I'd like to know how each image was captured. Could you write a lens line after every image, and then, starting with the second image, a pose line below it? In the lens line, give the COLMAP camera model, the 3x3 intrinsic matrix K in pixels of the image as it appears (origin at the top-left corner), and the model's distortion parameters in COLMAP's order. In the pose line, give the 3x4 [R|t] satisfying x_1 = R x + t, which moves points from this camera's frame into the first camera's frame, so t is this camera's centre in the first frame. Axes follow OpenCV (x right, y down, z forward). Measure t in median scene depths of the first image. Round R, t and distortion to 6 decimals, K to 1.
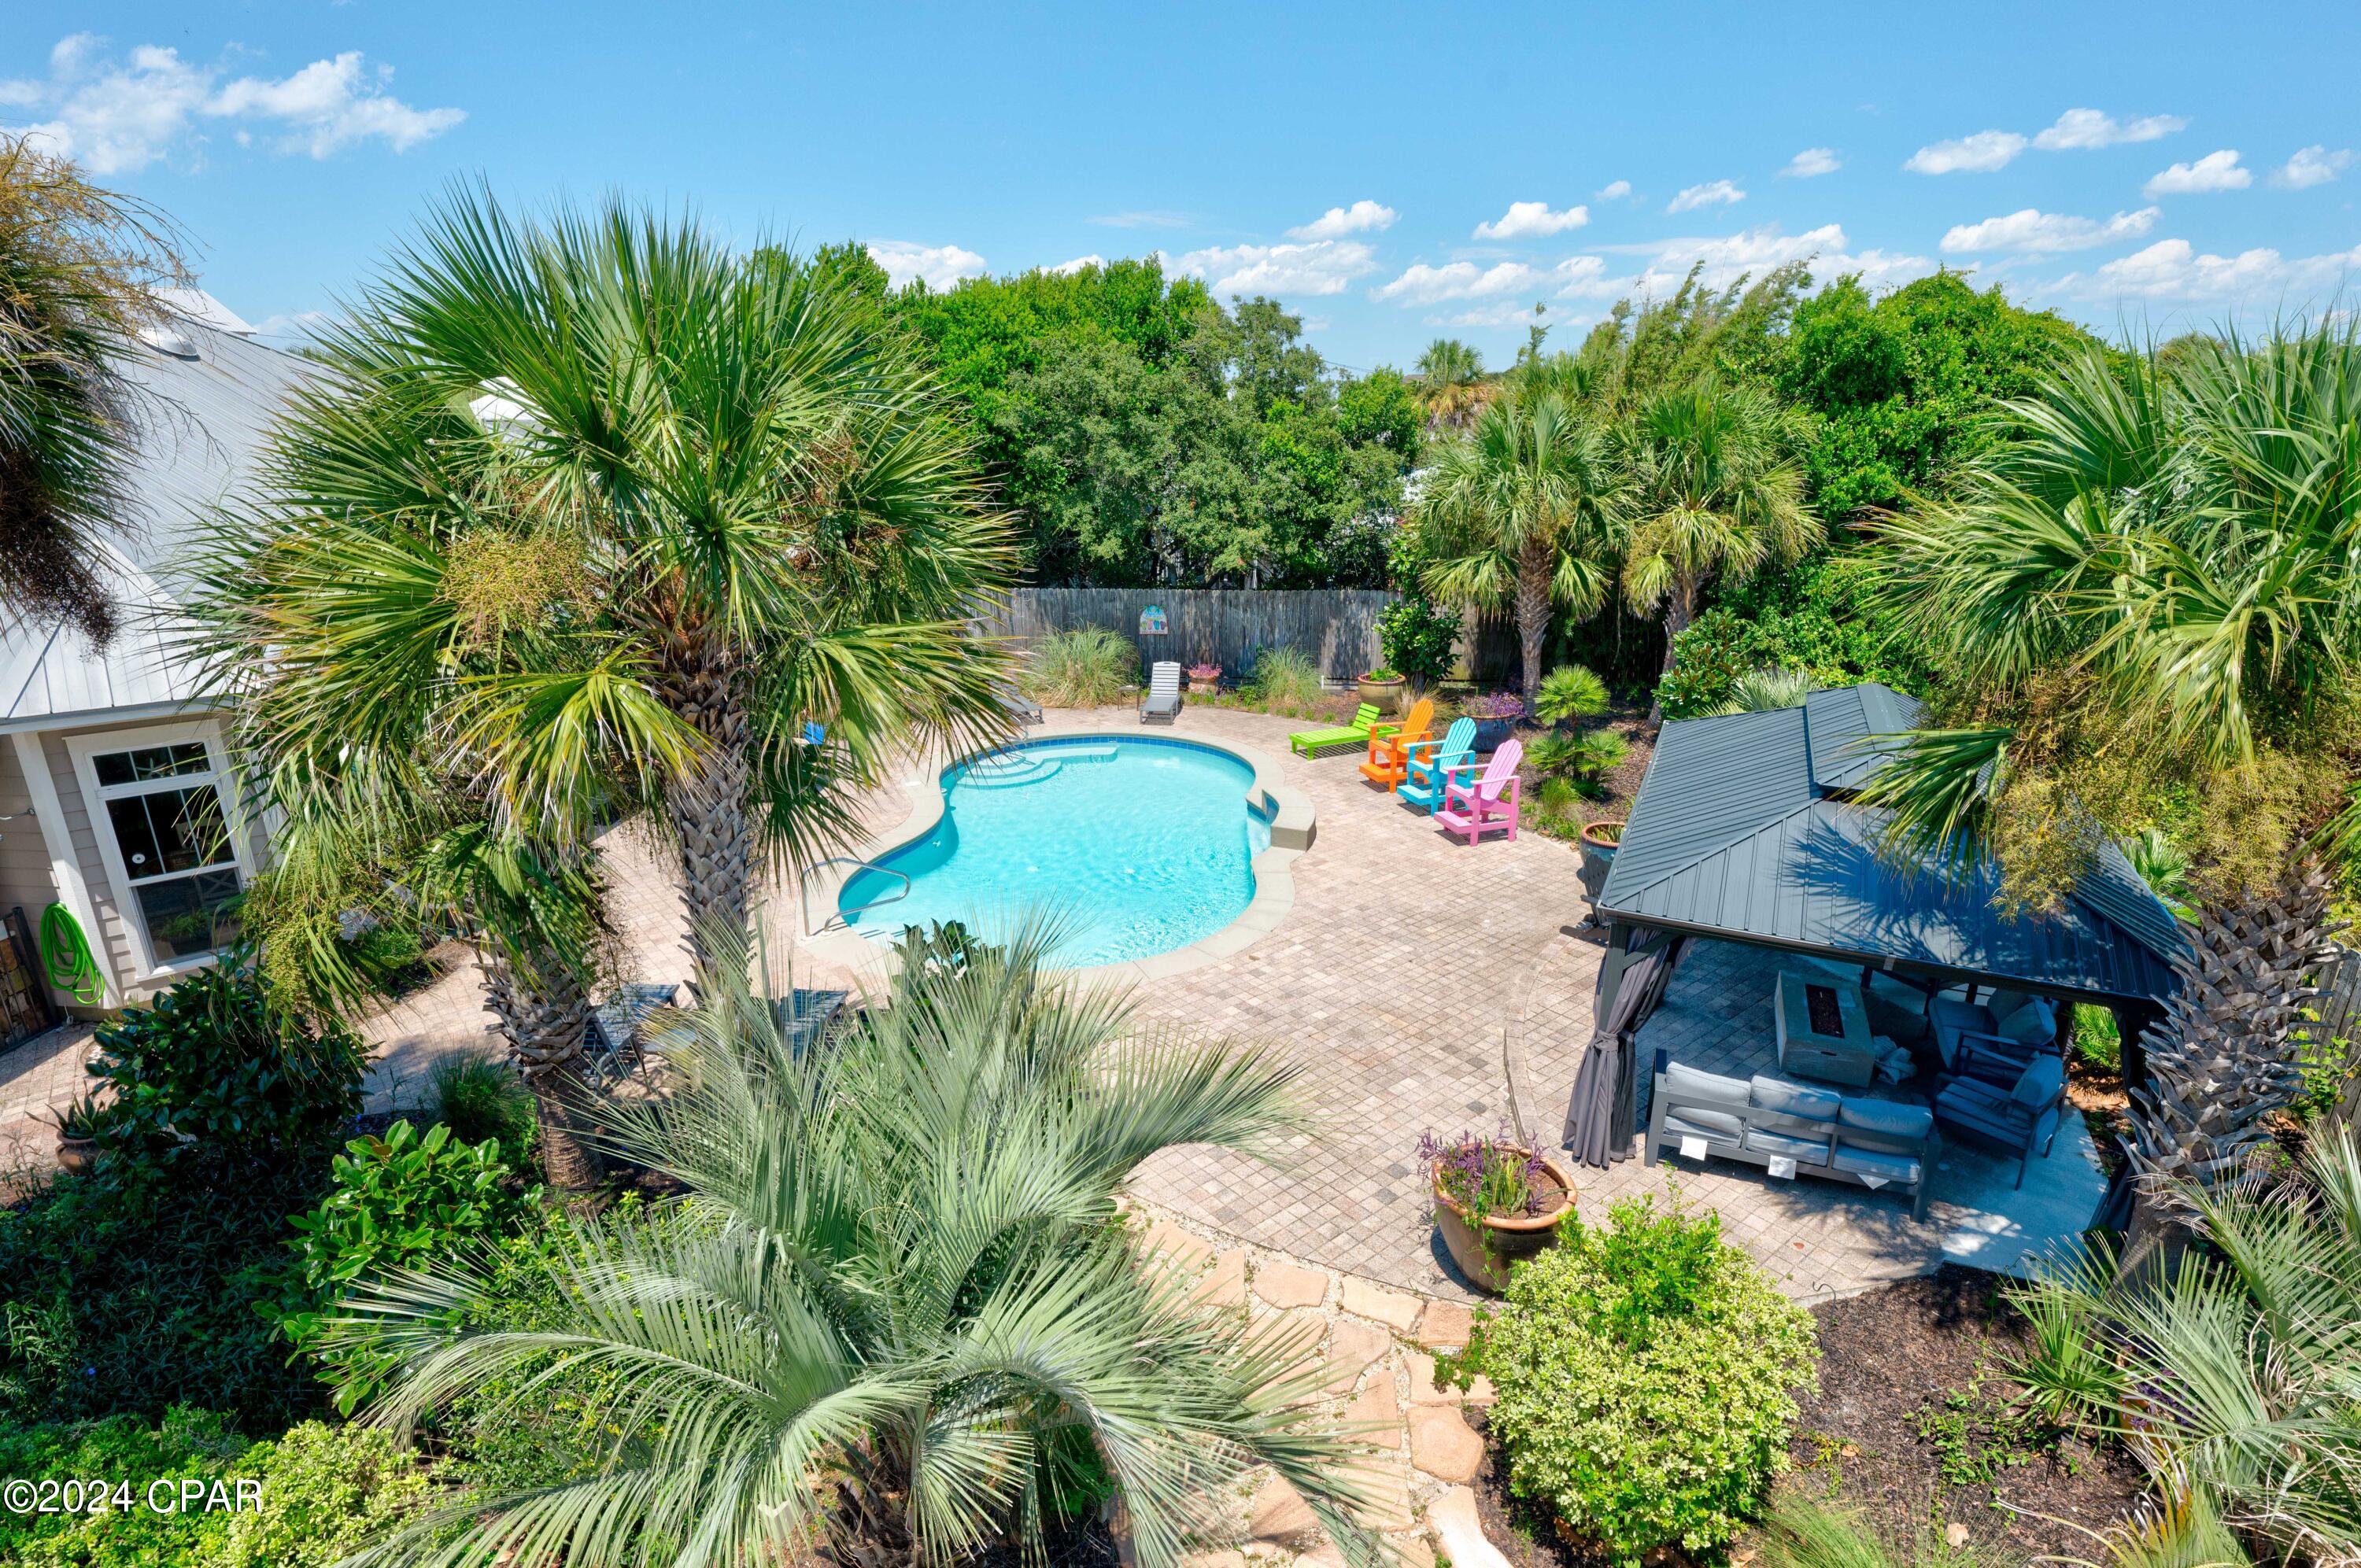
lens RADIAL K [[1177.1, 0, 1121.5], [0, 1177.1, 789.8], [0, 0, 1]] dist [0.002609, 0.001514]
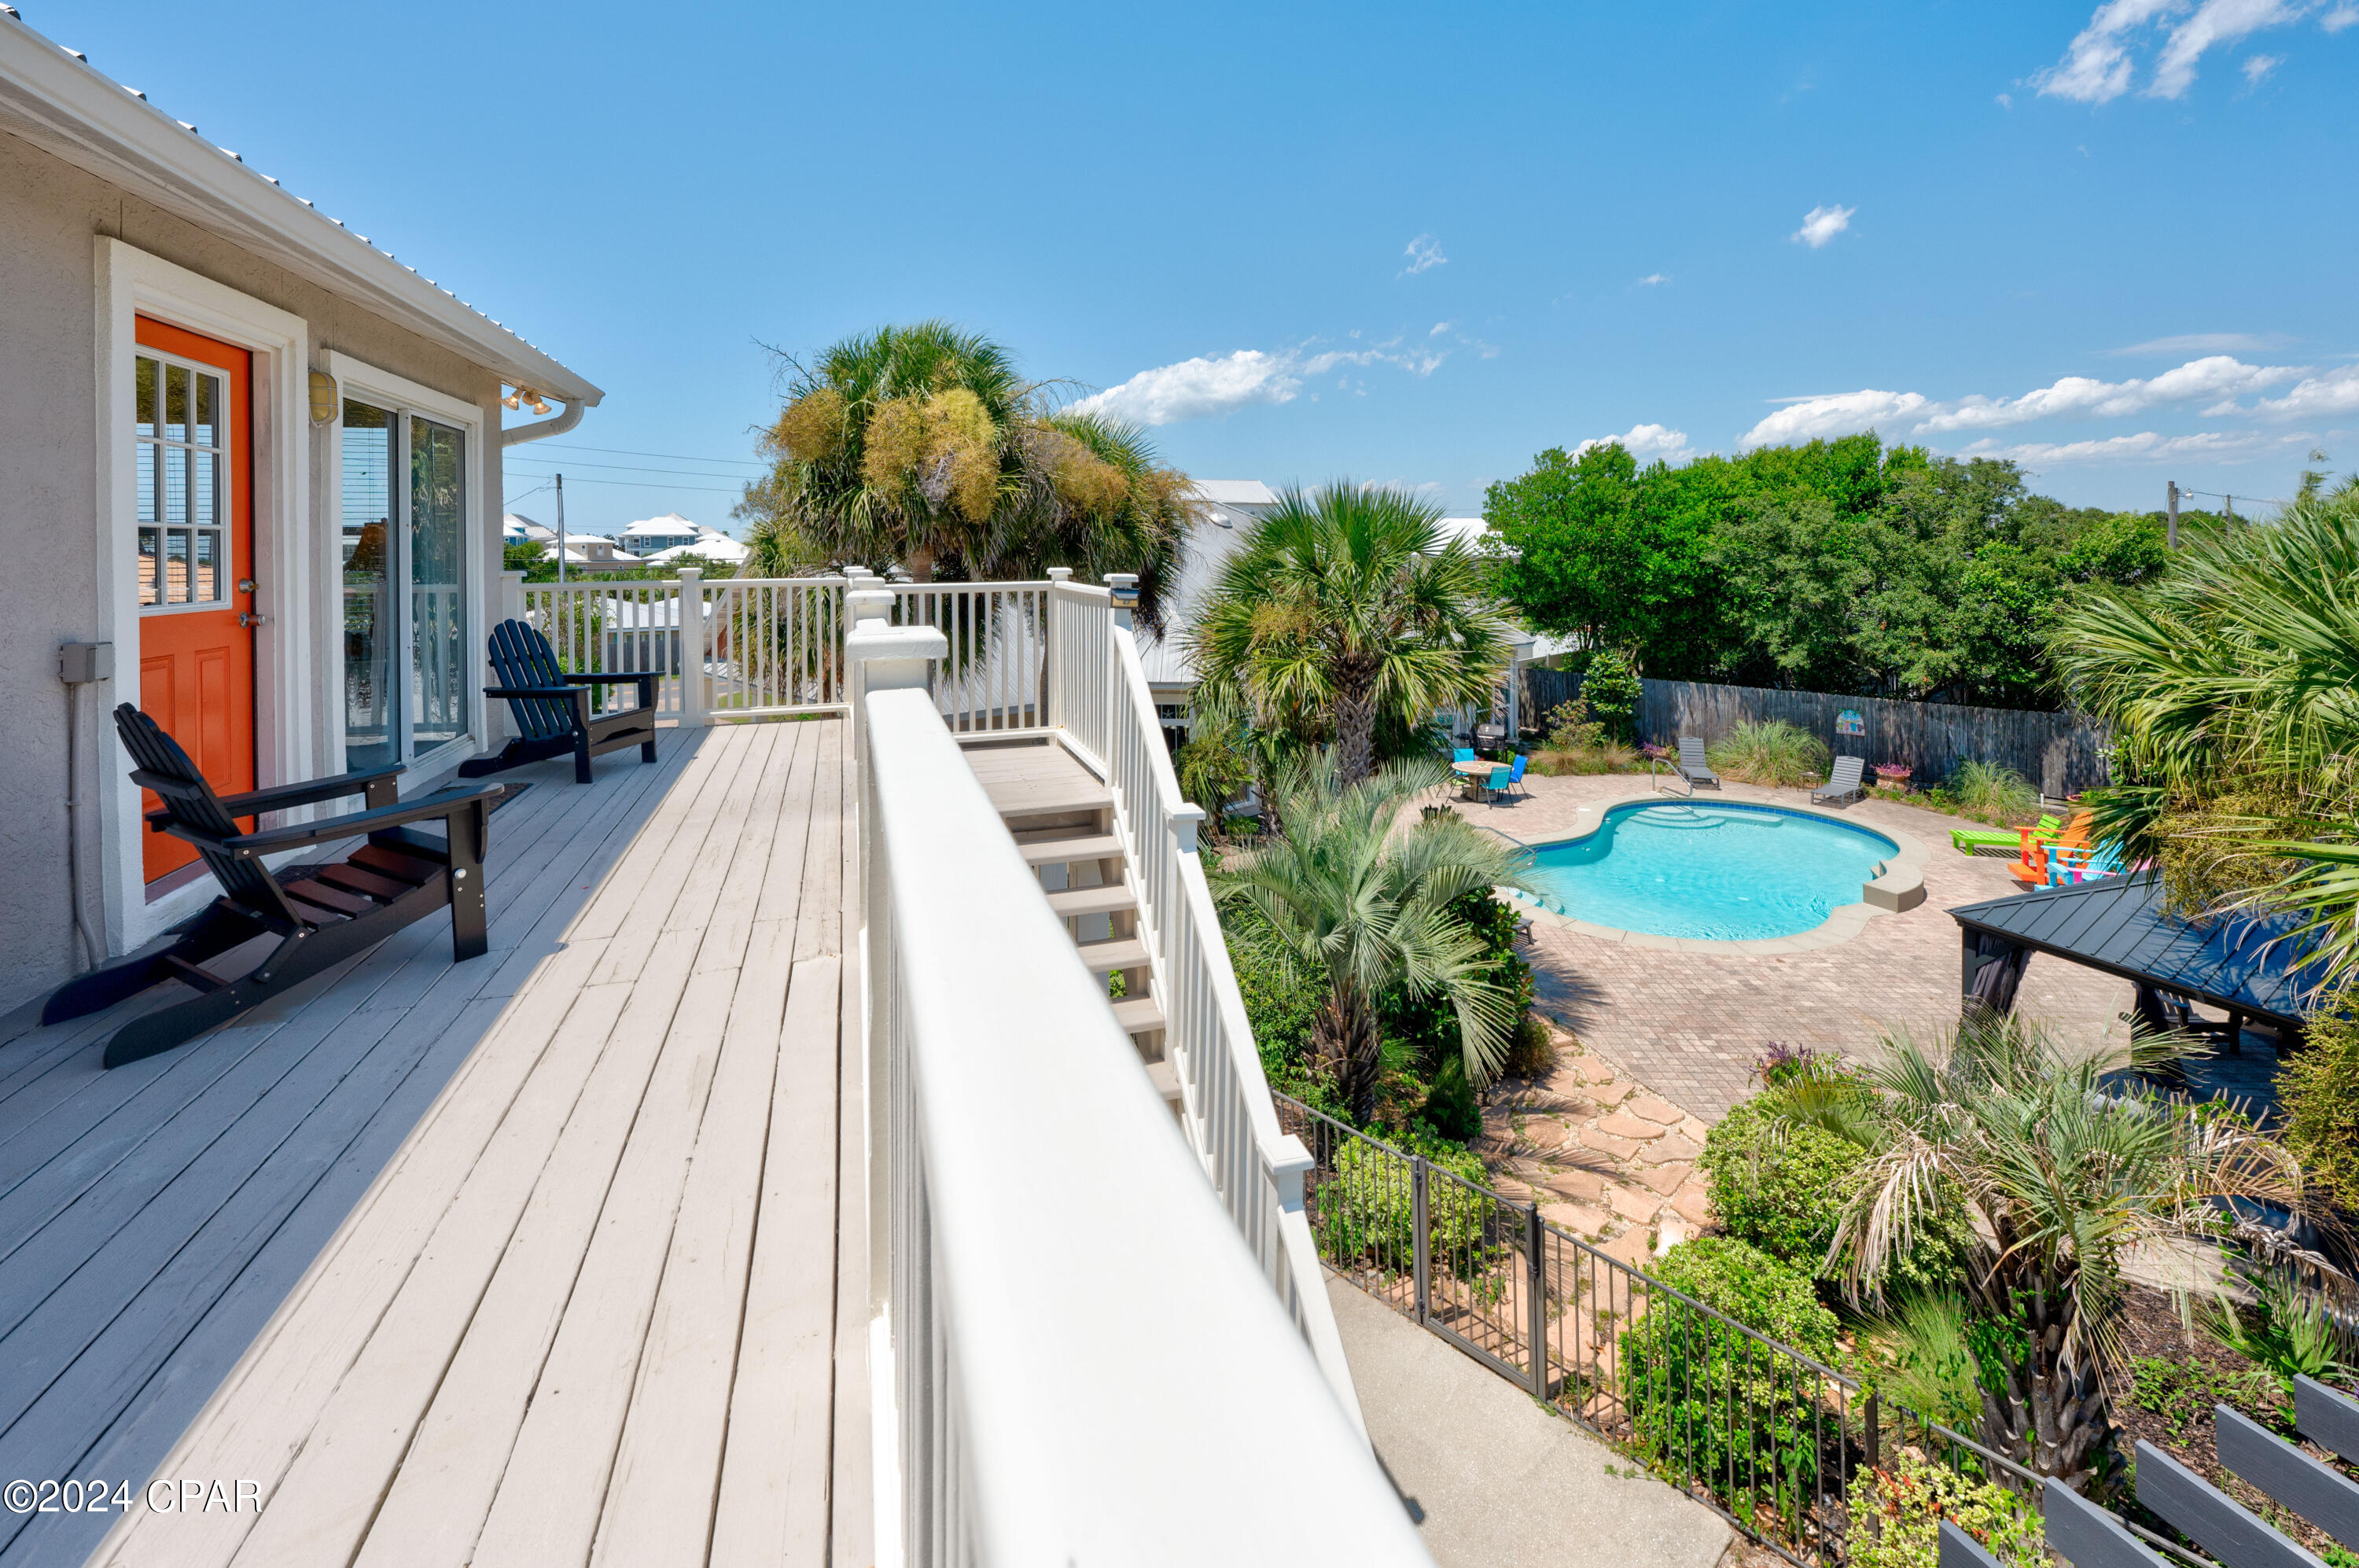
lens RADIAL K [[962.2, 0, 1118.1], [0, 962.2, 564.4], [0, 0, 1]] dist [-0.003627, 0.000105]
pose [[0.708943, 0.008317, -0.705216, 0.194689], [-0.211765, 0.956300, -0.201606, 0.054519], [0.672722, 0.292267, 0.679724, -0.189819]]
